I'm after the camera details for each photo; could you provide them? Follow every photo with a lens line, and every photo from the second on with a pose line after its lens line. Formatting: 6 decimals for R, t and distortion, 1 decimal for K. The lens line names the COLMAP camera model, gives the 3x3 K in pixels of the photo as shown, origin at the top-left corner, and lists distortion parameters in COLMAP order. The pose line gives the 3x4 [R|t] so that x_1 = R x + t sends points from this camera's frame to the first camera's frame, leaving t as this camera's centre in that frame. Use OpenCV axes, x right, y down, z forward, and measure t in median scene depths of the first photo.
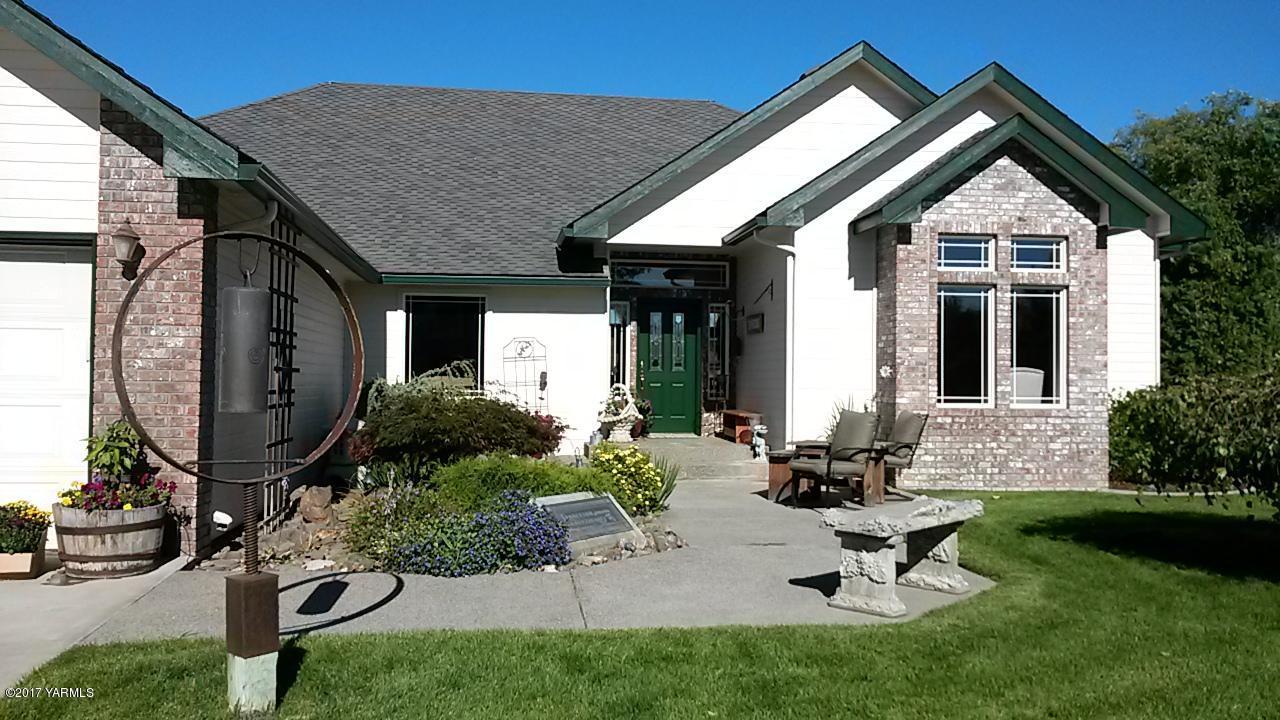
lens RADIAL K [[1033.3, 0, 634.5], [0, 1033.3, 356.4], [0, 0, 1]] dist [0.109908, -0.222169]
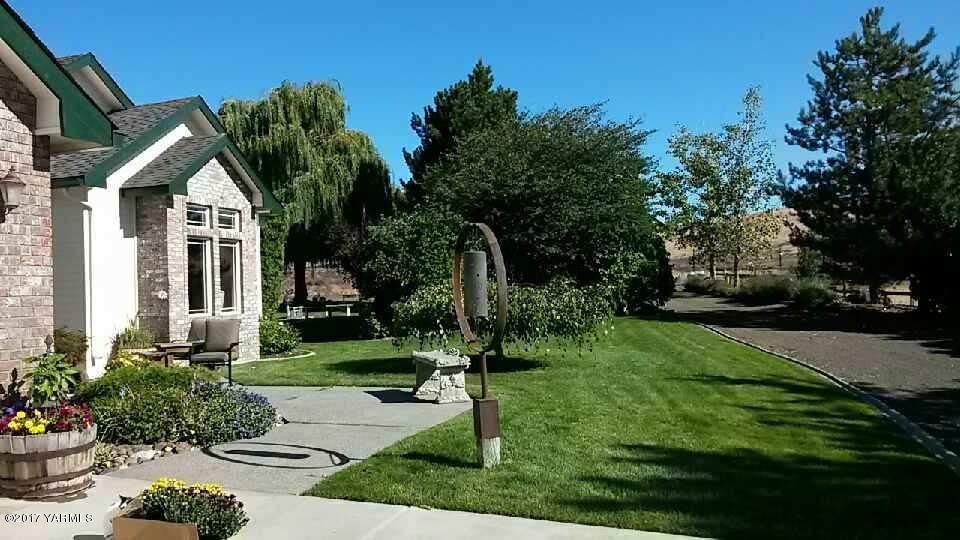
lens RADIAL K [[775.0, 0, 475.9], [0, 775.0, 267.3], [0, 0, 1]] dist [0.109908, -0.222169]
pose [[0.437942, -0.000717, 0.899003, -0.545185], [0.018132, 0.999803, -0.008035, -0.007259], [-0.898820, 0.019819, 0.437869, 0.120006]]
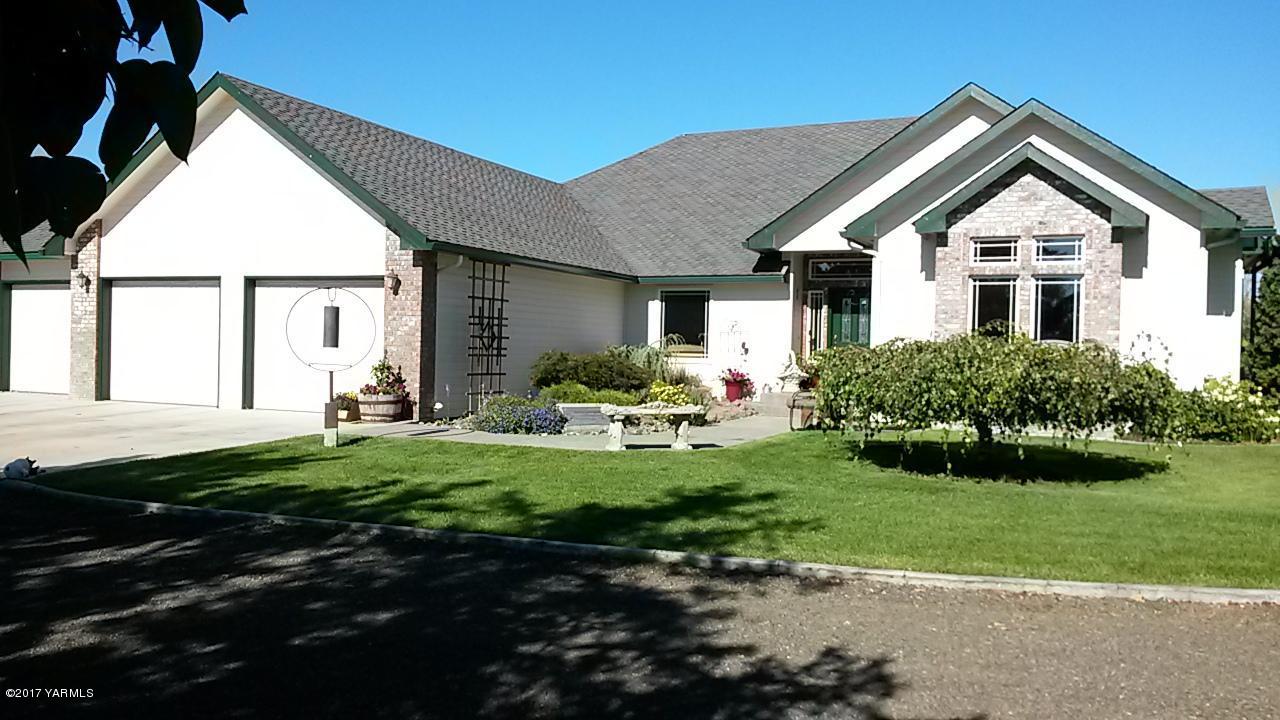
lens RADIAL K [[1033.3, 0, 634.5], [0, 1033.3, 356.4], [0, 0, 1]] dist [0.109908, -0.222169]
pose [[0.847463, 0.014381, -0.530659, 0.626273], [-0.002371, 0.999726, 0.023305, 0.002143], [0.530849, -0.018492, 0.847265, -0.339609]]
